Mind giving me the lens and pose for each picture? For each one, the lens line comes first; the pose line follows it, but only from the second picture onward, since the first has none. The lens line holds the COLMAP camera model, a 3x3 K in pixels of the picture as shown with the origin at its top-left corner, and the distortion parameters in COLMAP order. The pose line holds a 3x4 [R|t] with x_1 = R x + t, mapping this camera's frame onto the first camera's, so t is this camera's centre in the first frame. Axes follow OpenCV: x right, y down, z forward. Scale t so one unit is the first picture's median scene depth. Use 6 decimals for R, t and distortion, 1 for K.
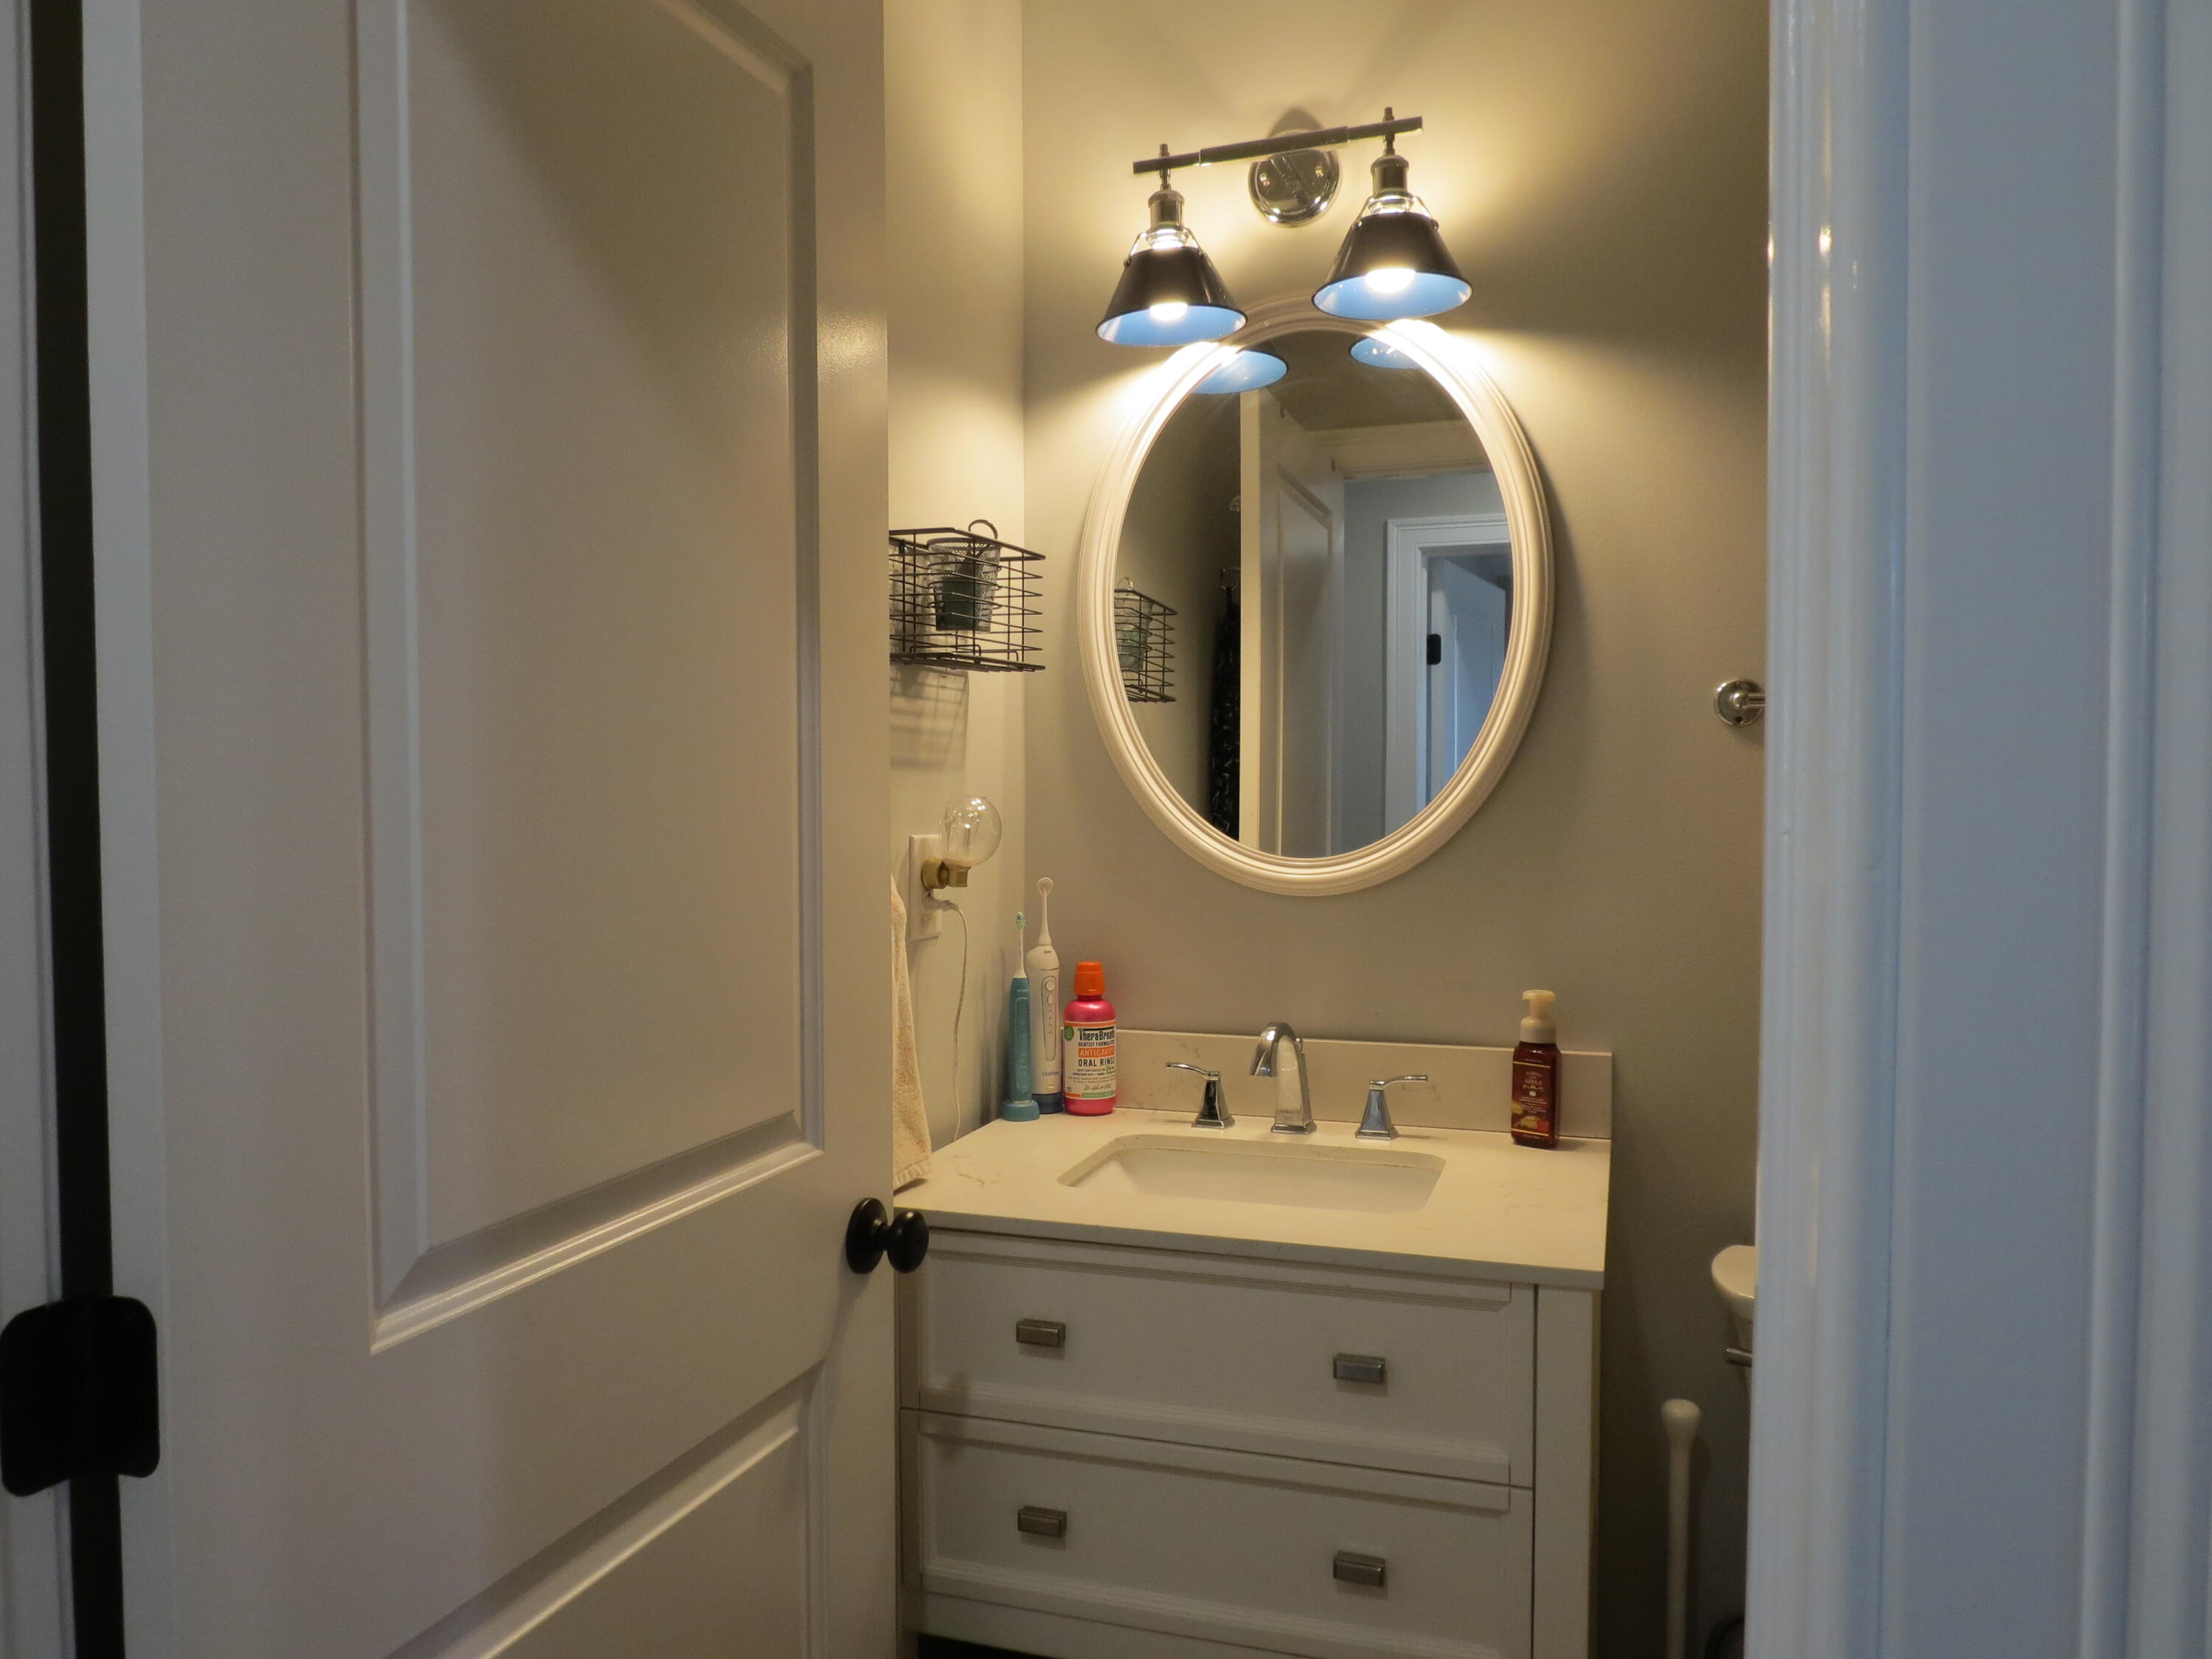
lens RADIAL K [[1575.0, 0, 1105.9], [0, 1575.0, 830.1], [0, 0, 1]] dist [-0.040861, 0.028806]
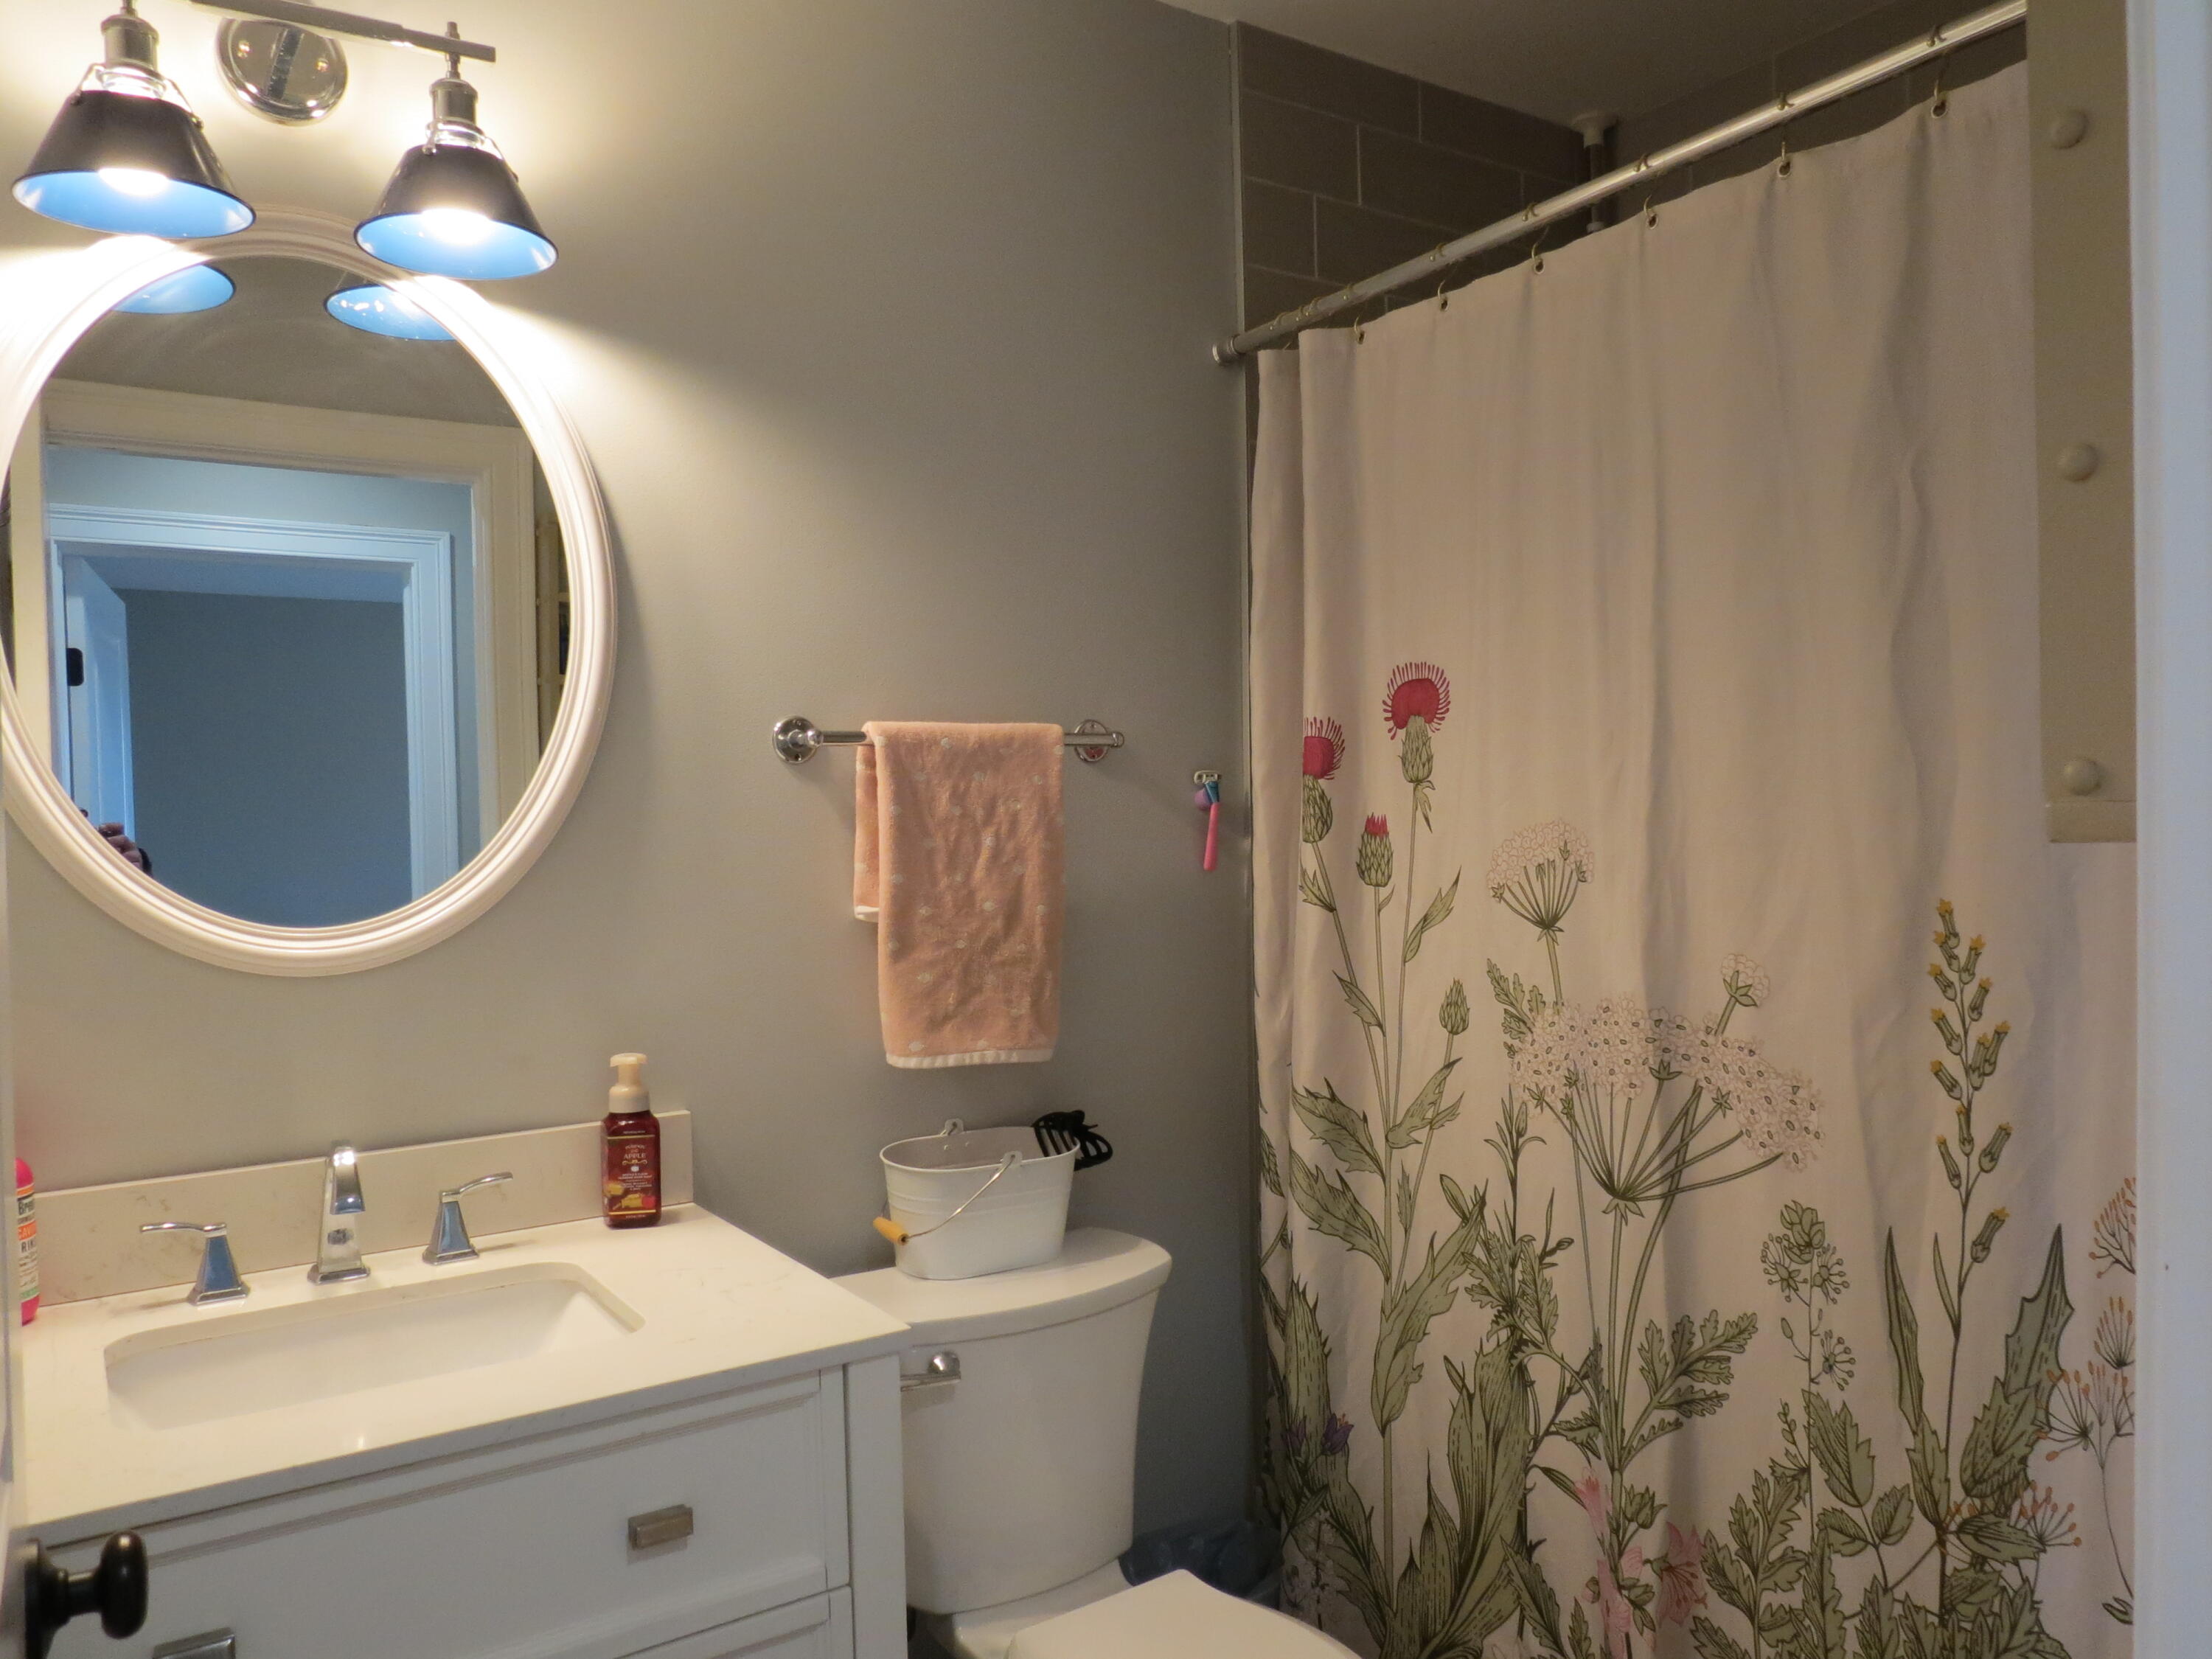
lens RADIAL K [[1575.0, 0, 1103.4], [0, 1575.0, 830.5], [0, 0, 1]] dist [-0.040861, 0.028806]
pose [[0.608284, -0.024853, 0.793330, -0.272060], [0.044874, 0.998988, -0.003110, -0.011366], [-0.792450, 0.037492, 0.608784, 0.228401]]
